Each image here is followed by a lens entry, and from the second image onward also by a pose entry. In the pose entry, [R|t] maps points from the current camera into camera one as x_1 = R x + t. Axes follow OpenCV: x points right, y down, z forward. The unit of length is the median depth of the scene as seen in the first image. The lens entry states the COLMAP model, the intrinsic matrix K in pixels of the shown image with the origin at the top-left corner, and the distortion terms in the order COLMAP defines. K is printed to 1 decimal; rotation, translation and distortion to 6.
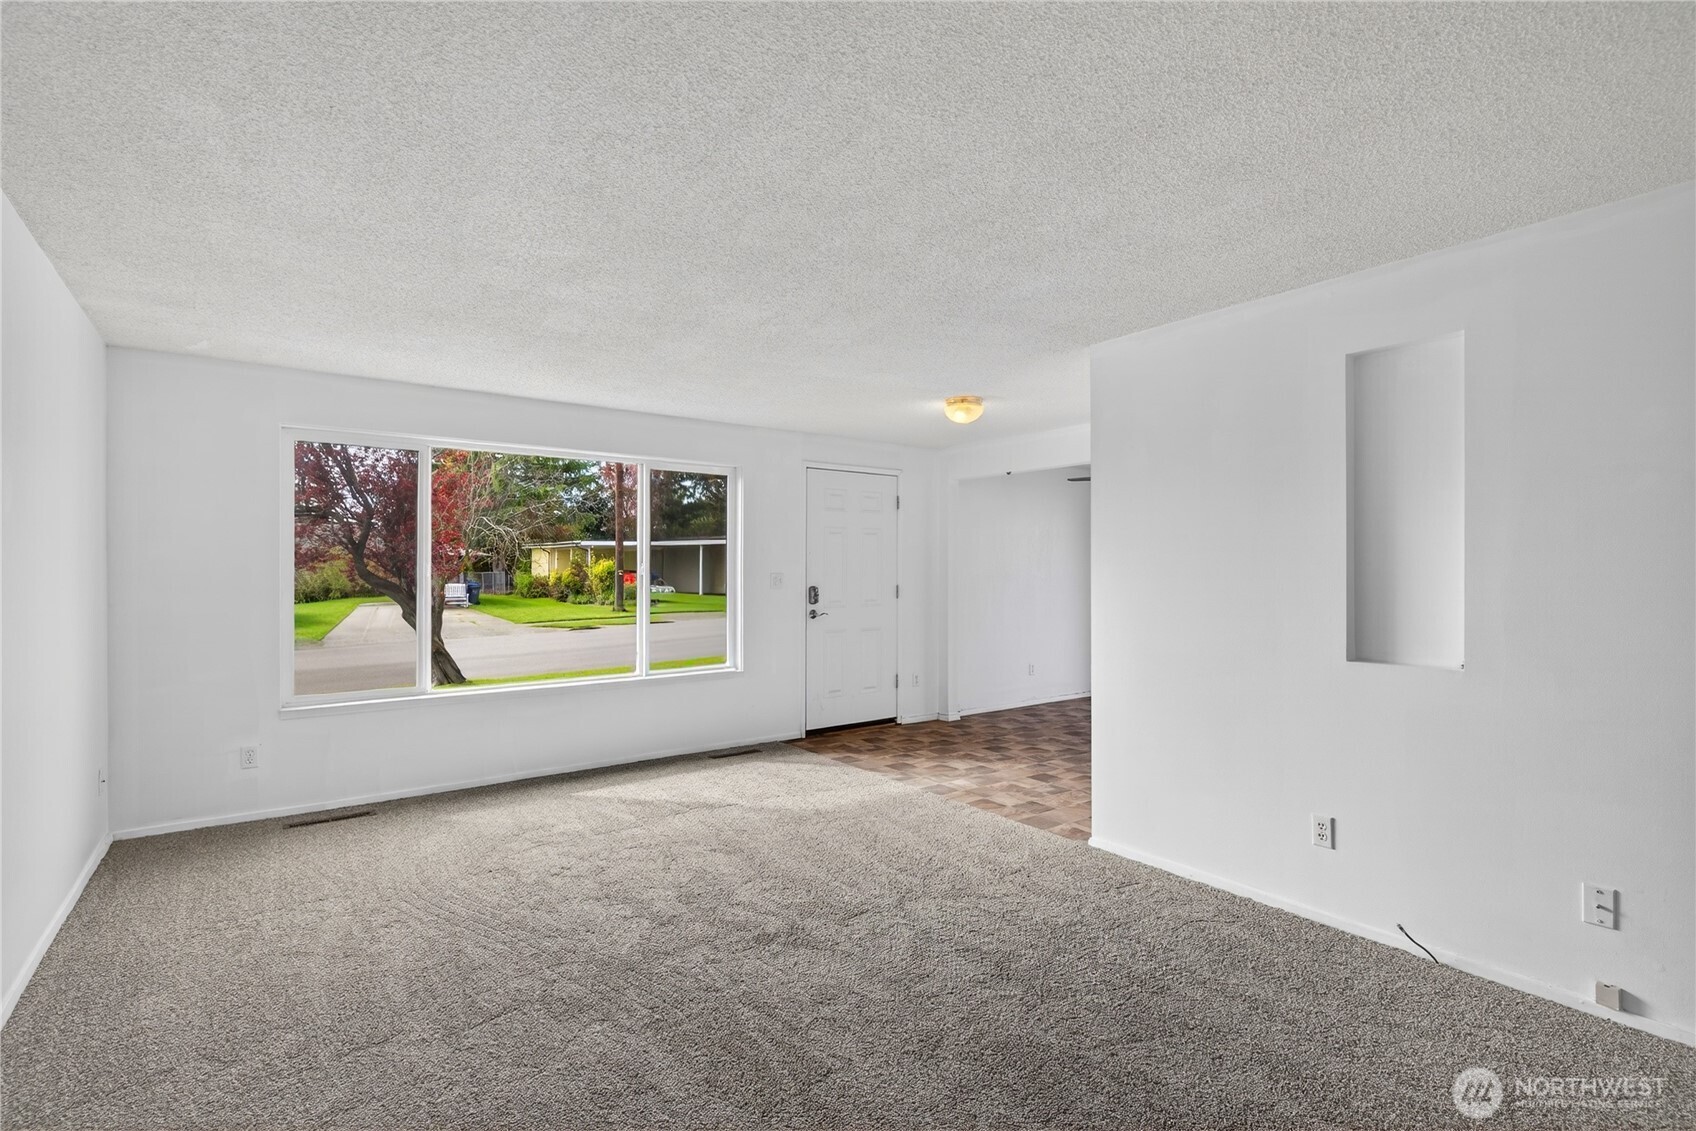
lens RADIAL K [[785.0, 0, 853.4], [0, 785.0, 569.5], [0, 0, 1]] dist [0.000218, -0.000117]
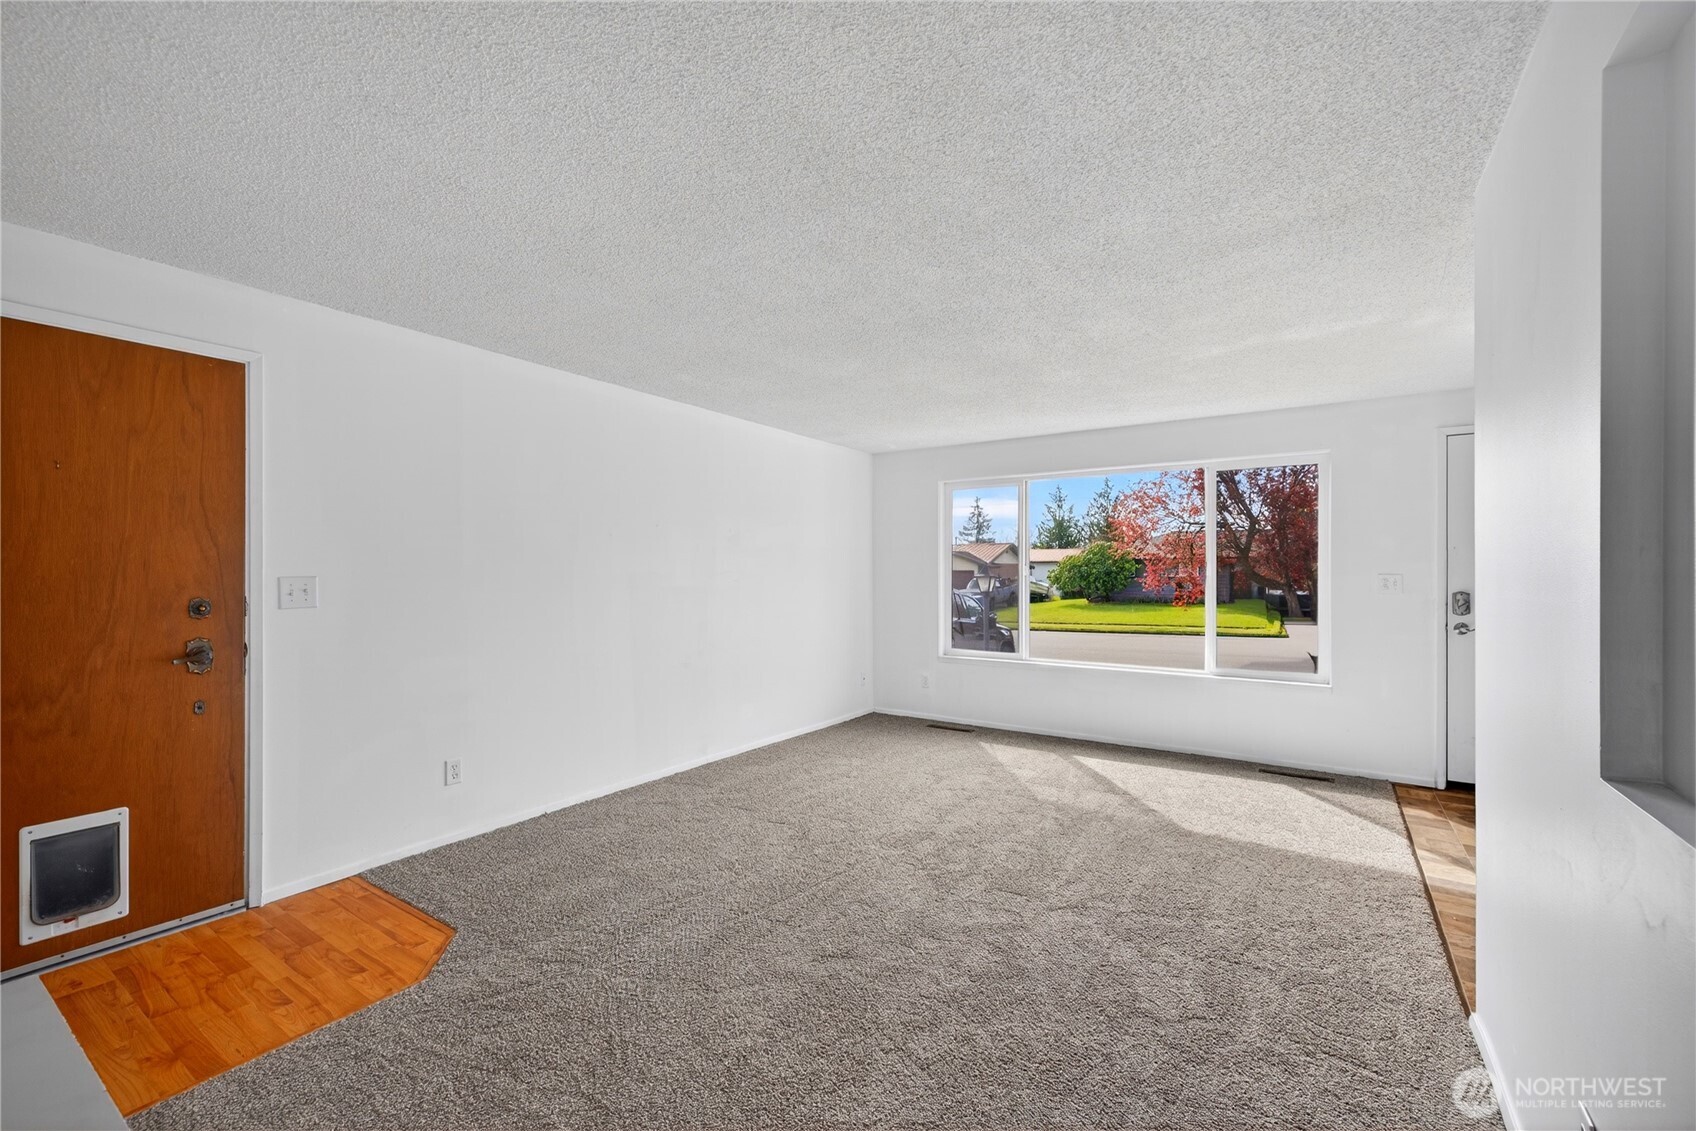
lens RADIAL K [[700.3, 0, 846.9], [0, 700.3, 569.8], [0, 0, 1]] dist [0.009384, -0.000217]
pose [[0.323184, -0.005004, -0.946323, 0.465112], [0.003704, 0.999985, -0.004023, 0.002239], [0.946329, -0.002205, 0.323197, 0.268595]]
